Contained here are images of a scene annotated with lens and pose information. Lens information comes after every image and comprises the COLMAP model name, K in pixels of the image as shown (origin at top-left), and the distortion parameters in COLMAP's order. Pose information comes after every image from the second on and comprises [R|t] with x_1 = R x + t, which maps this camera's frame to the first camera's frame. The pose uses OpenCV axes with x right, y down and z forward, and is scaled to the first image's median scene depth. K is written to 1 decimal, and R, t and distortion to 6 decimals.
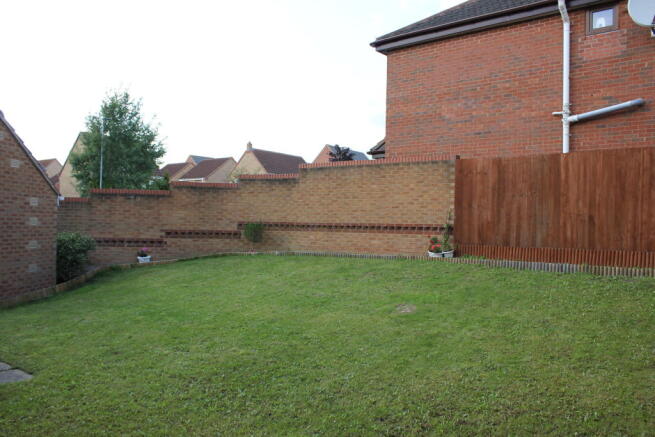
lens RADIAL K [[552.9, 0, 327.5], [0, 552.9, 218.7], [0, 0, 1]] dist [-0.057569, 0.022605]
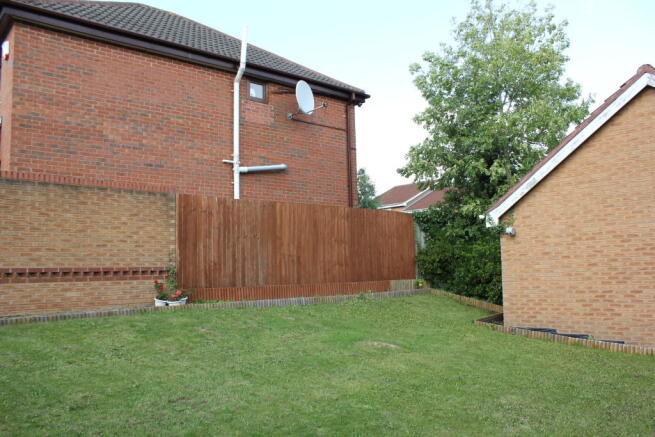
lens RADIAL K [[552.9, 0, 327.4], [0, 552.9, 219.3], [0, 0, 1]] dist [-0.057569, 0.022605]
pose [[0.173797, 0.063461, 0.982735, -0.581097], [0.006747, 0.997821, -0.065629, -0.005646], [-0.984758, 0.018037, 0.172990, 0.589666]]
